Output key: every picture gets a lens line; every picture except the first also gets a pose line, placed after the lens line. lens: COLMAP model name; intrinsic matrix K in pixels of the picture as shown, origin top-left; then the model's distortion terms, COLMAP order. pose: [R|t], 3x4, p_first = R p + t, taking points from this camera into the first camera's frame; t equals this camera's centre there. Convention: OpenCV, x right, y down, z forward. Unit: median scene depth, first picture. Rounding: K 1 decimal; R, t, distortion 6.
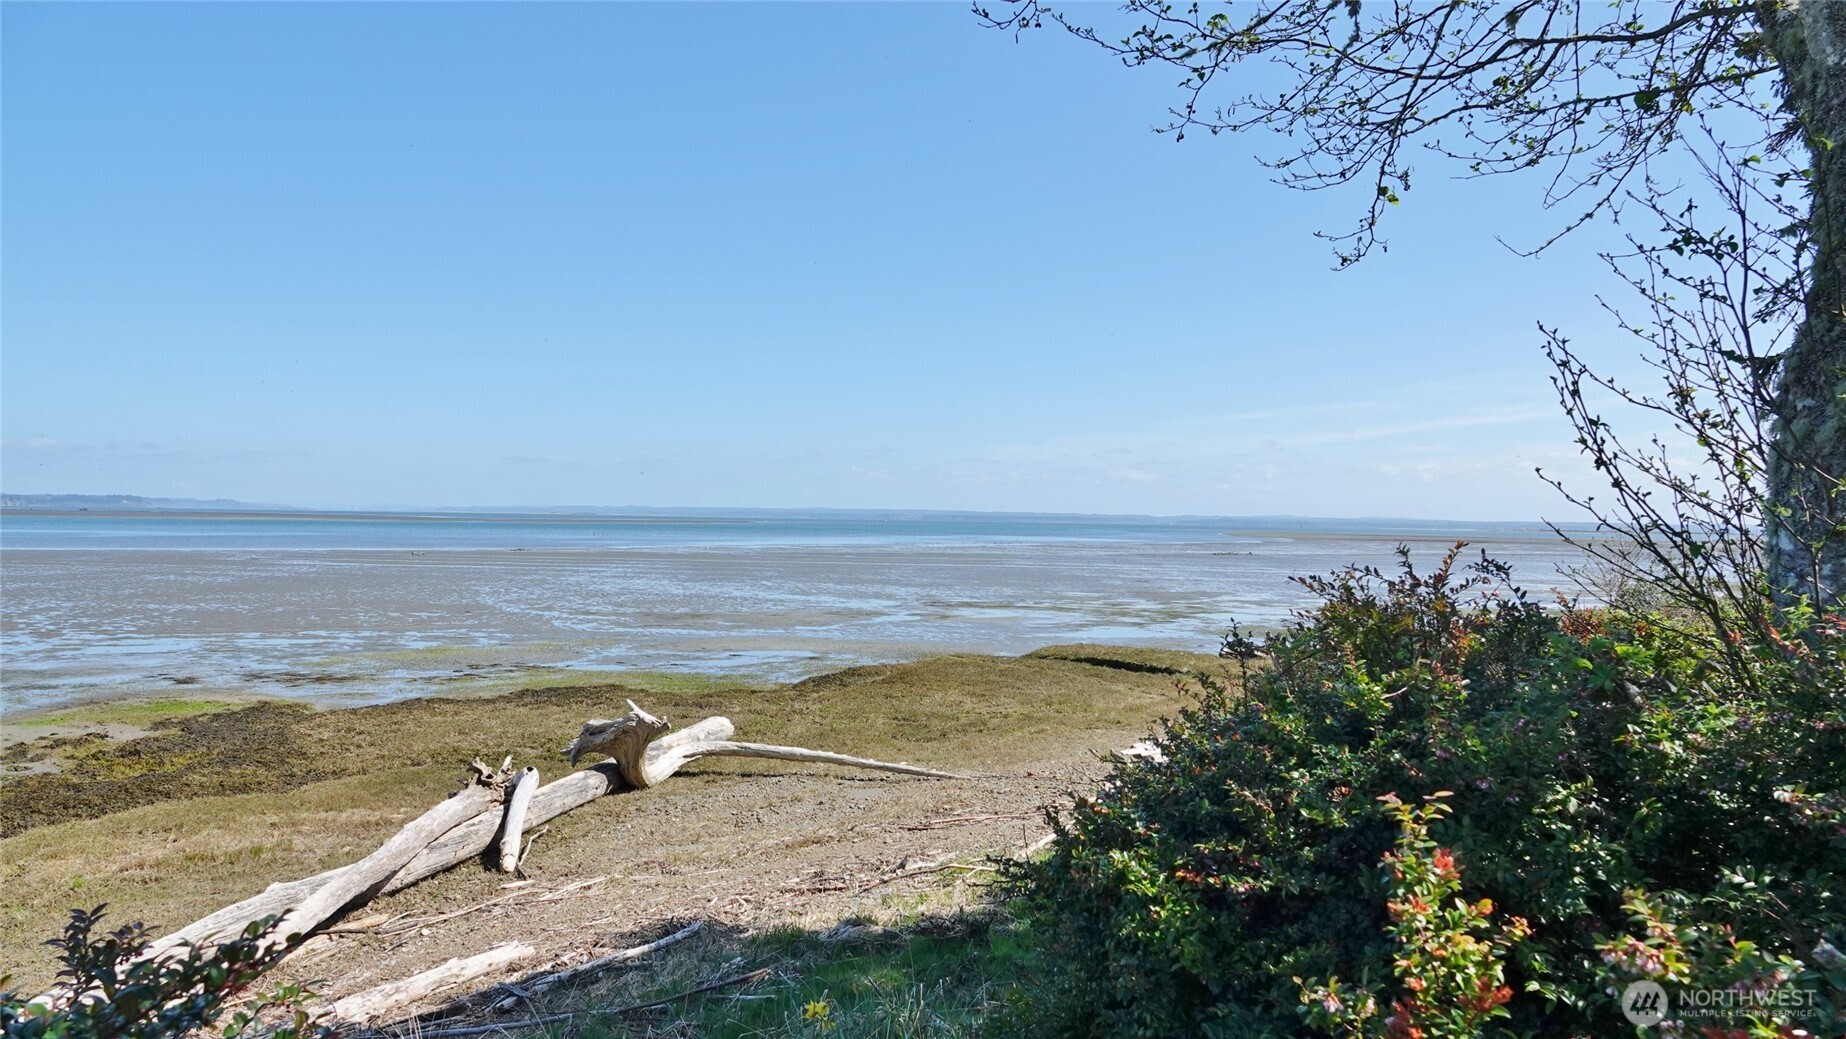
lens RADIAL K [[1278.4, 0, 930.0], [0, 1278.4, 517.2], [0, 0, 1]] dist [0.002426, -0.000910]
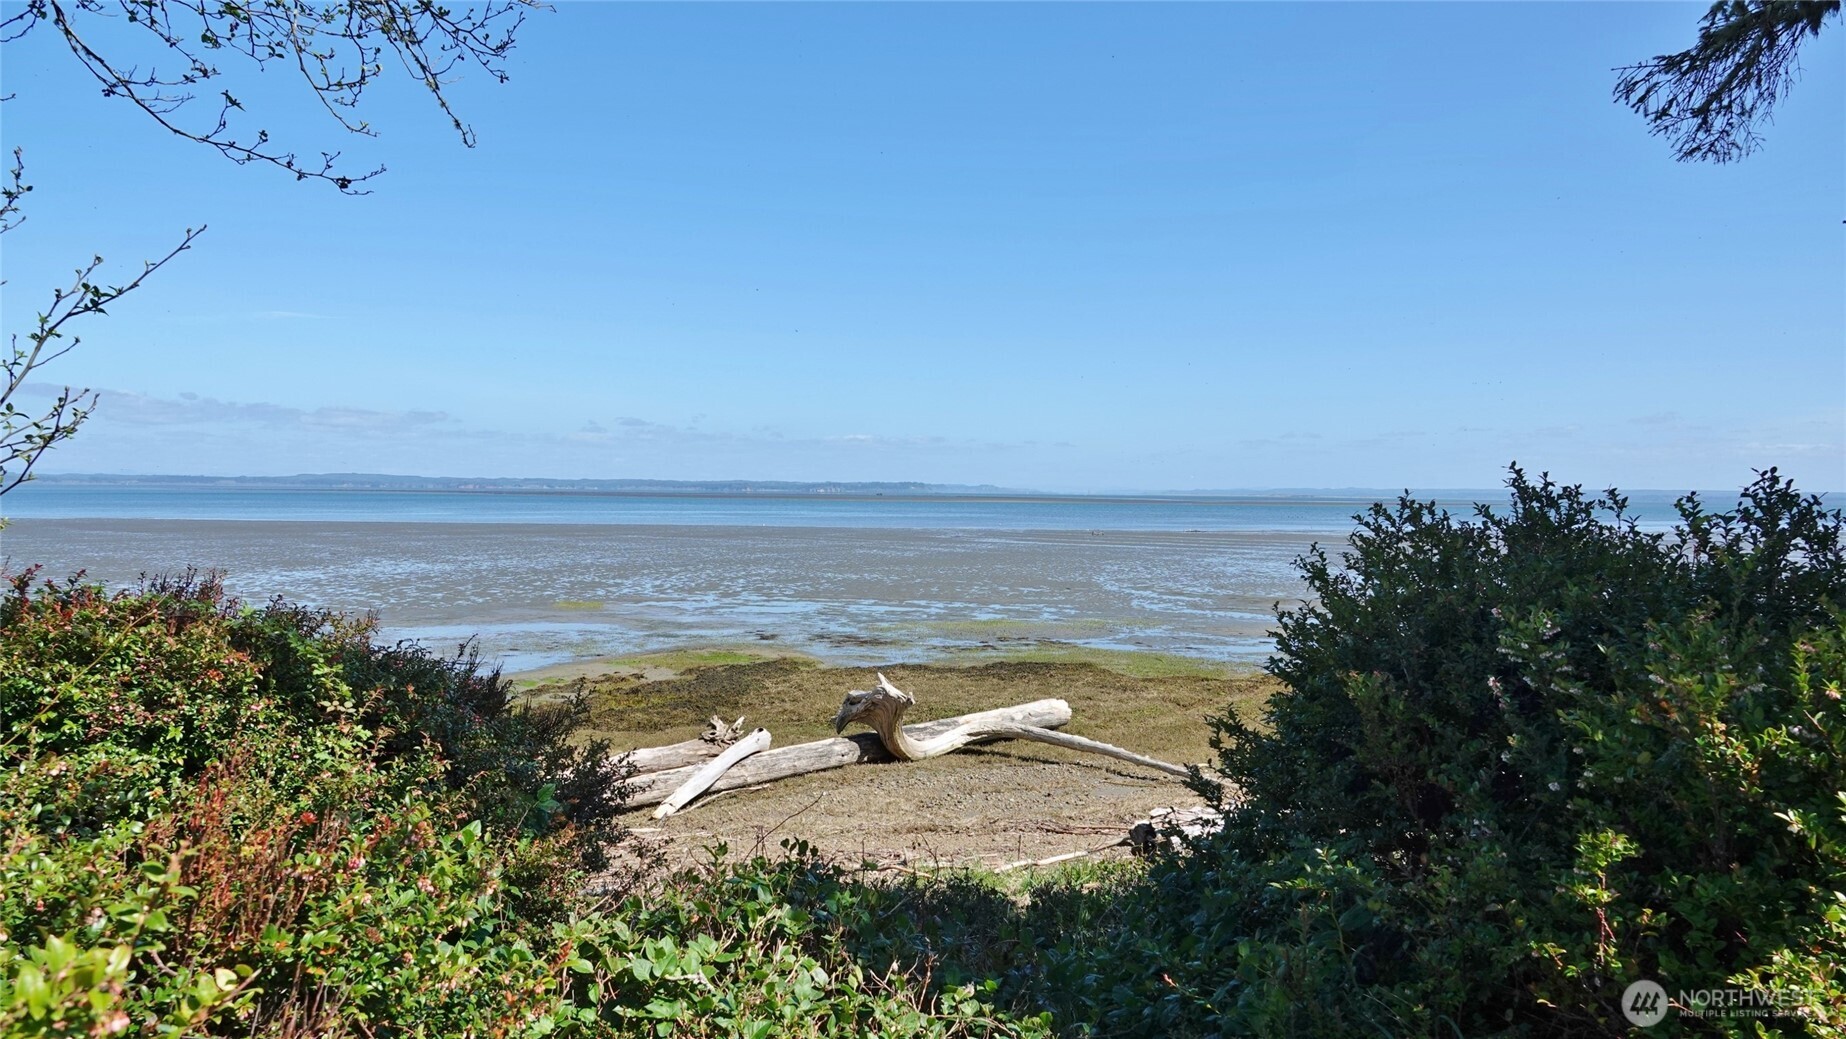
lens RADIAL K [[1278.4, 0, 930.0], [0, 1278.4, 518.7], [0, 0, 1]] dist [0.002426, -0.000910]
pose [[0.852560, 0.004040, -0.522614, 0.328640], [0.003908, 0.999893, 0.014106, 0.003116], [0.522615, -0.014069, 0.852453, 0.136704]]
